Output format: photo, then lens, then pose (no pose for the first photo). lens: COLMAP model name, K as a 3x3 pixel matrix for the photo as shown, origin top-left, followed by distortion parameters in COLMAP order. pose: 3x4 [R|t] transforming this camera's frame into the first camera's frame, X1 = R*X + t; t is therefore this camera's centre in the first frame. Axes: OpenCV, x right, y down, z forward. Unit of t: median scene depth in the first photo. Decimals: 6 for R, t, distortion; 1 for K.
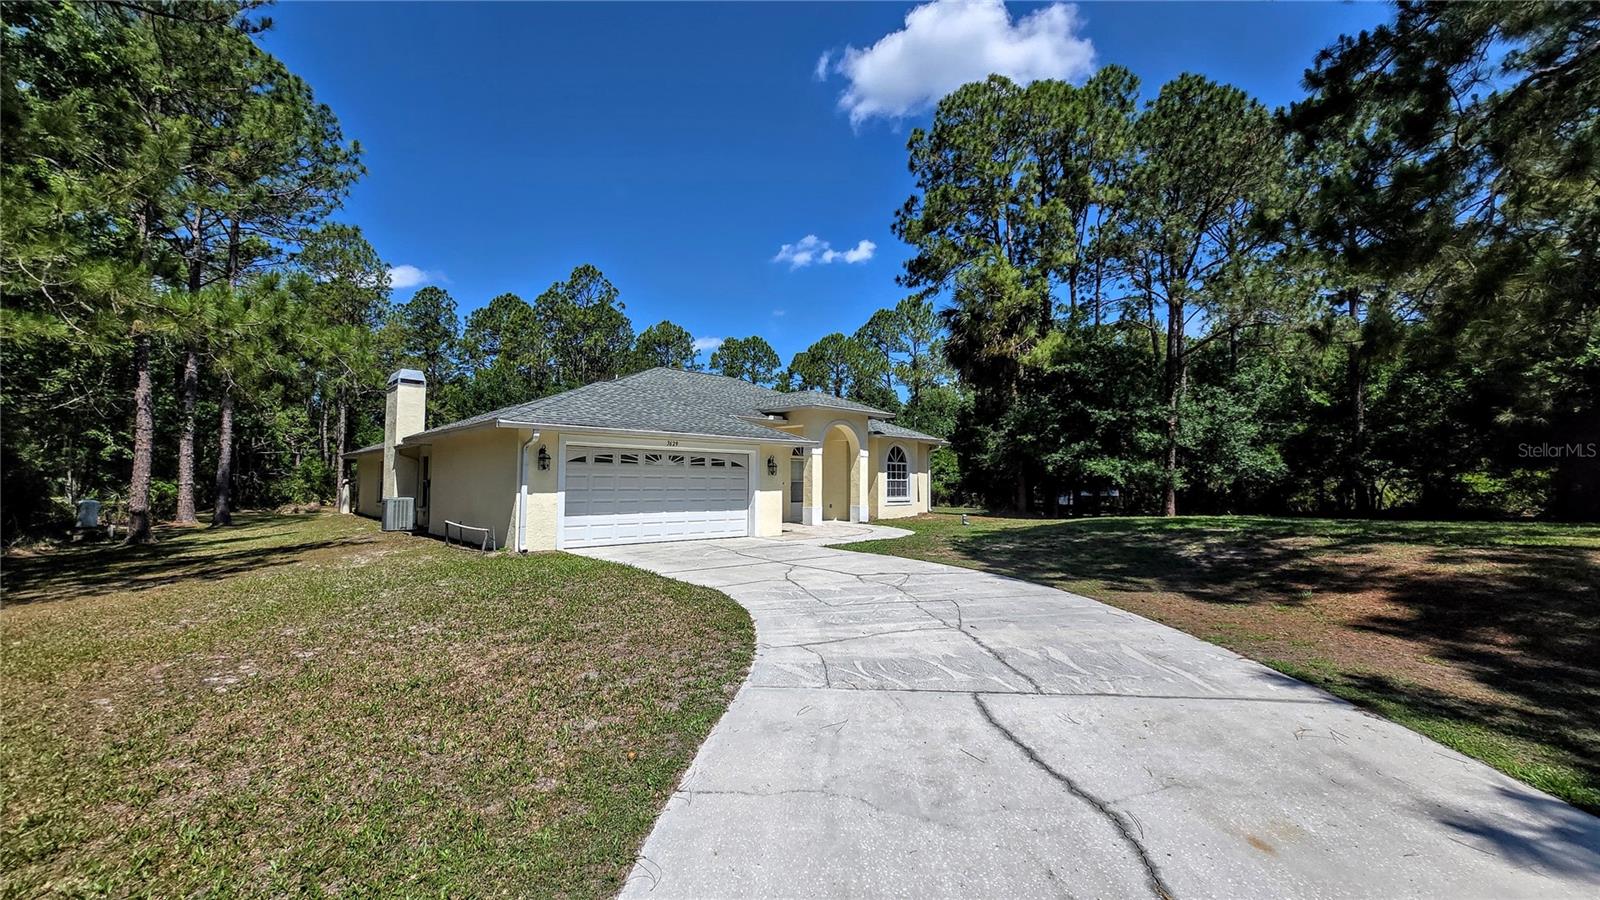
lens RADIAL K [[629.5, 0, 800.0], [0, 629.5, 450.0], [0, 0, 1]] dist [-0.000480, -0.000004]
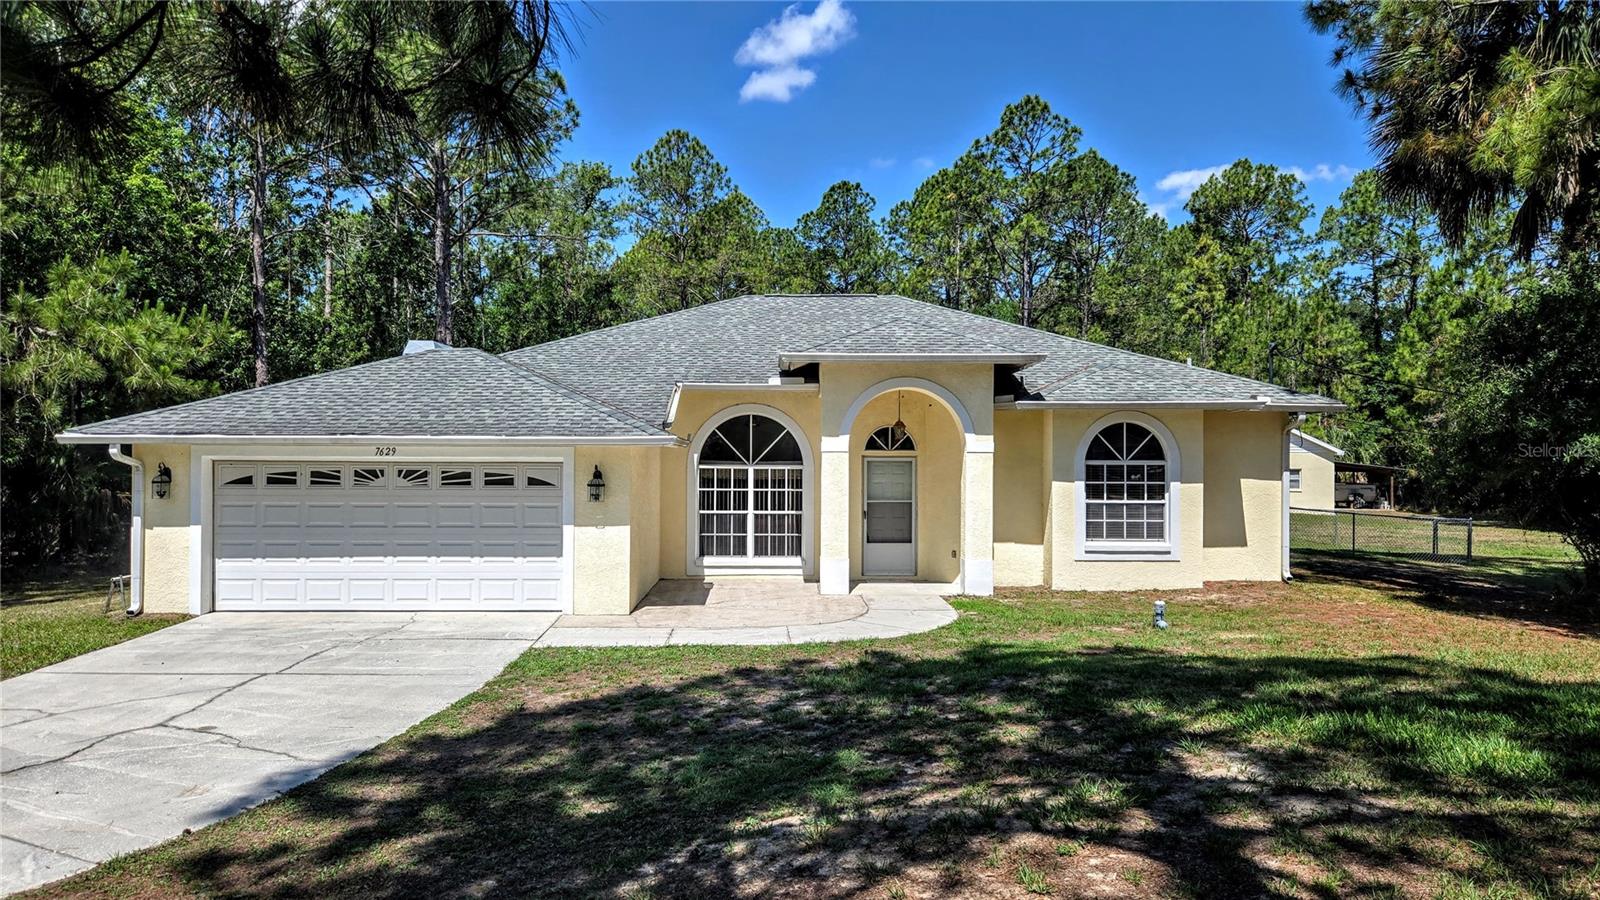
lens RADIAL K [[1067.8, 0, 791.2], [0, 1067.8, 442.9], [0, 0, 1]] dist [0.073549, -0.070836]
pose [[0.733129, -0.010893, -0.680002, 0.456795], [0.035833, 0.999102, 0.022627, -0.016101], [0.679145, -0.040955, 0.732861, 0.288157]]
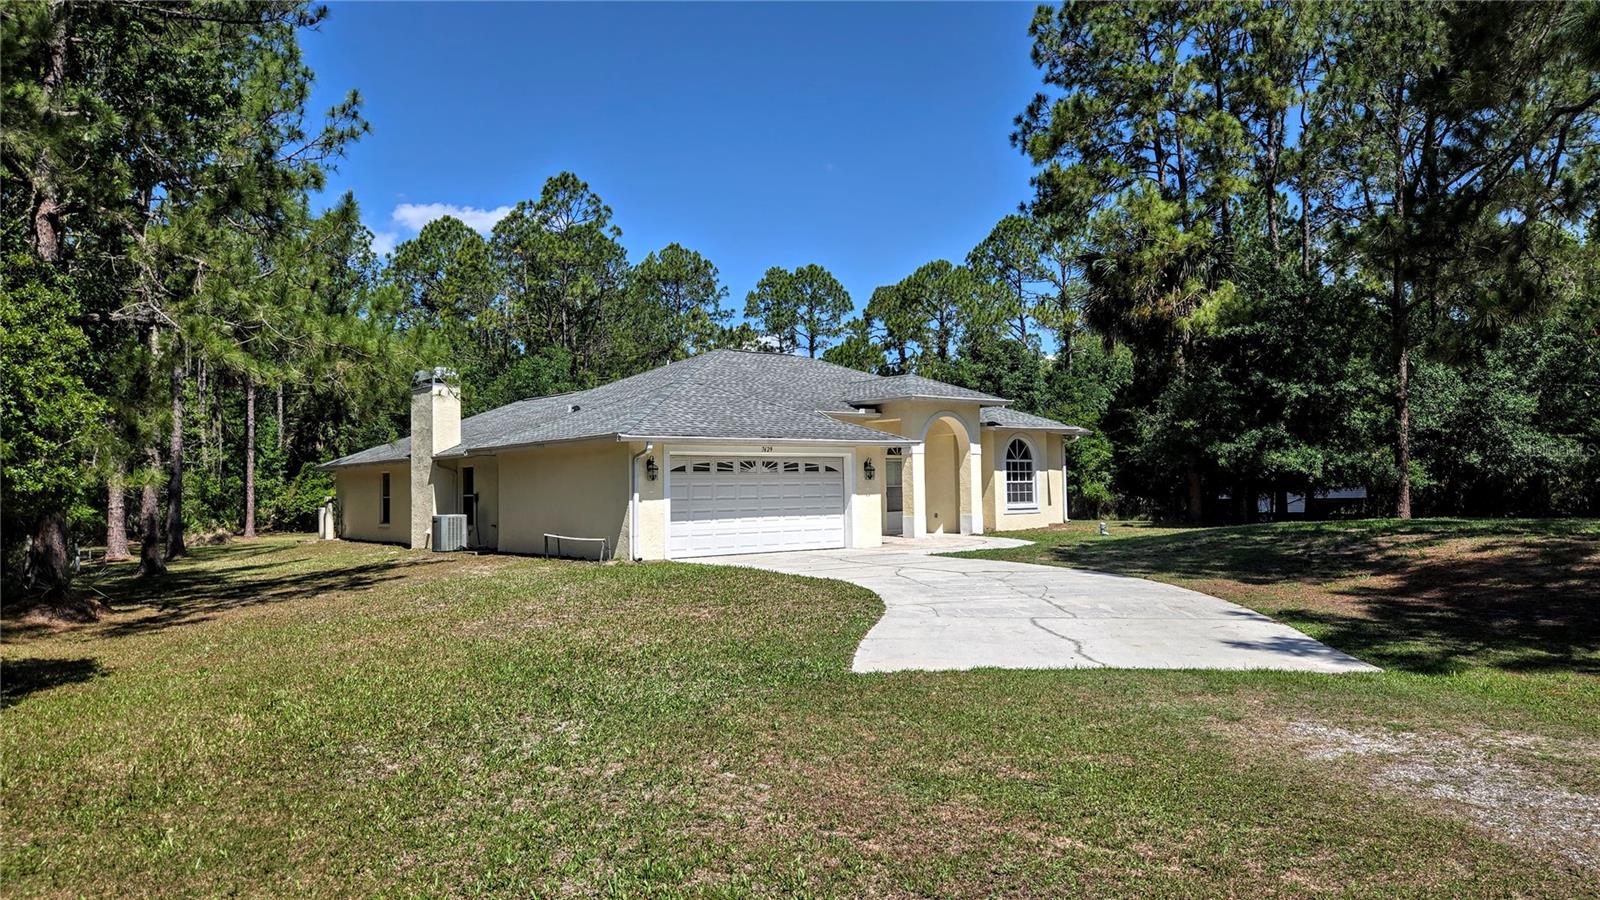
lens RADIAL K [[1067.8, 0, 791.2], [0, 1067.8, 442.9], [0, 0, 1]] dist [0.073549, -0.070836]
pose [[0.996158, -0.025382, -0.083814, -0.017396], [0.026089, 0.999633, 0.007357, -0.017664], [0.083597, -0.009515, 0.996454, -0.348635]]
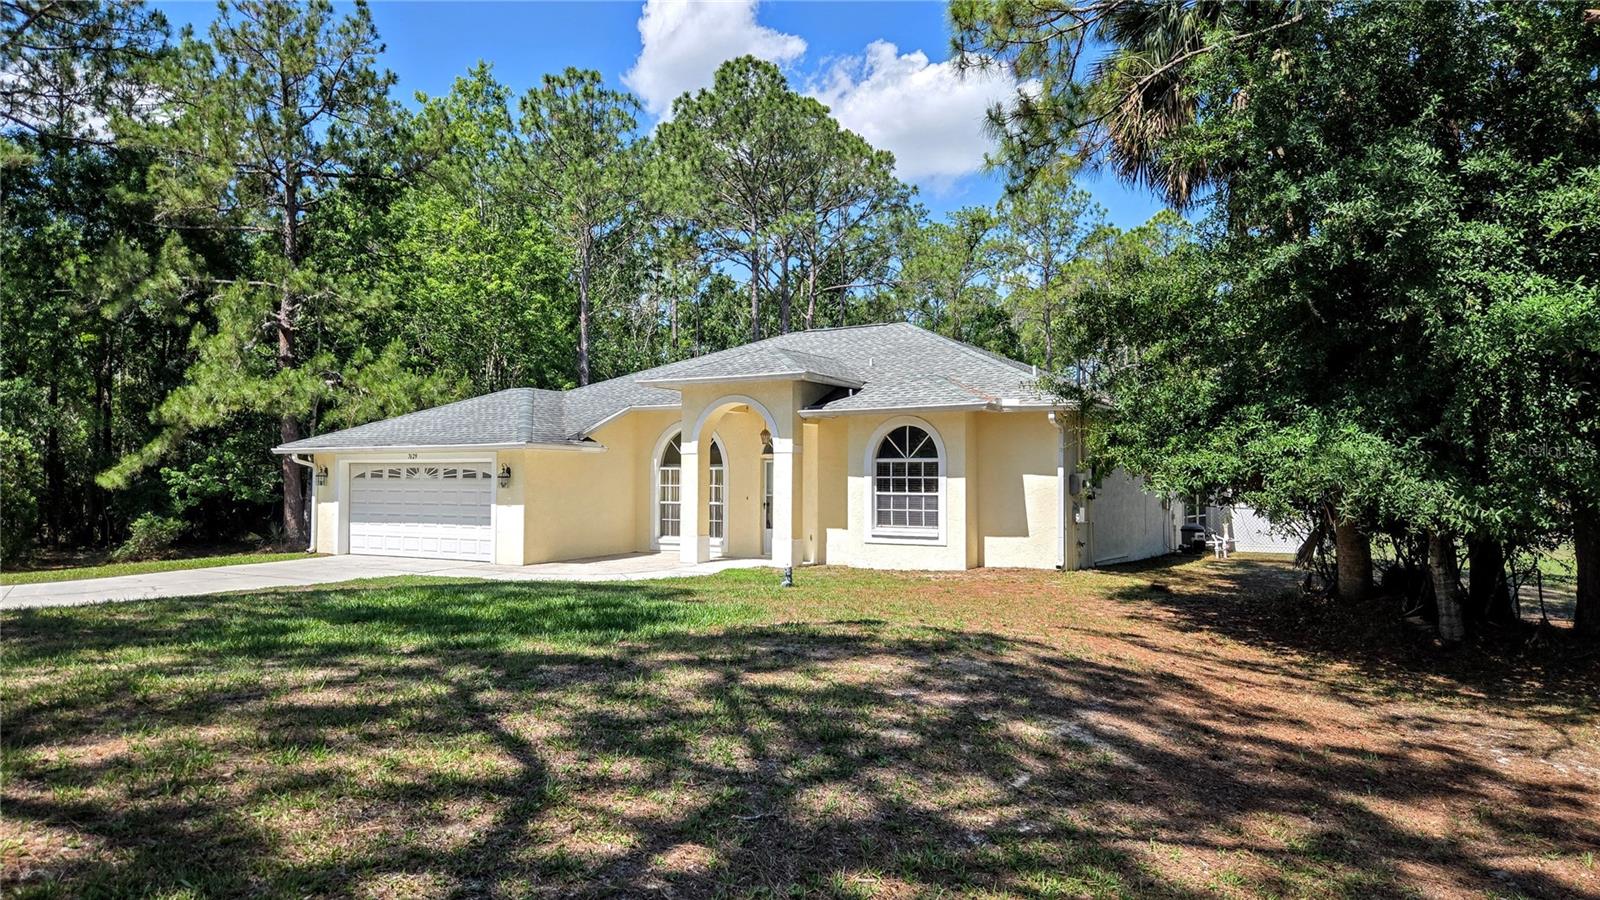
lens RADIAL K [[1070.8, 0, 800.0], [0, 1070.8, 450.0], [0, 0, 1]] dist [0.074467, -0.068717]
pose [[0.262390, -0.034224, -0.964355, 0.895132], [0.048115, 0.998592, -0.022347, 0.026330], [0.963762, -0.040537, 0.263667, 0.652718]]
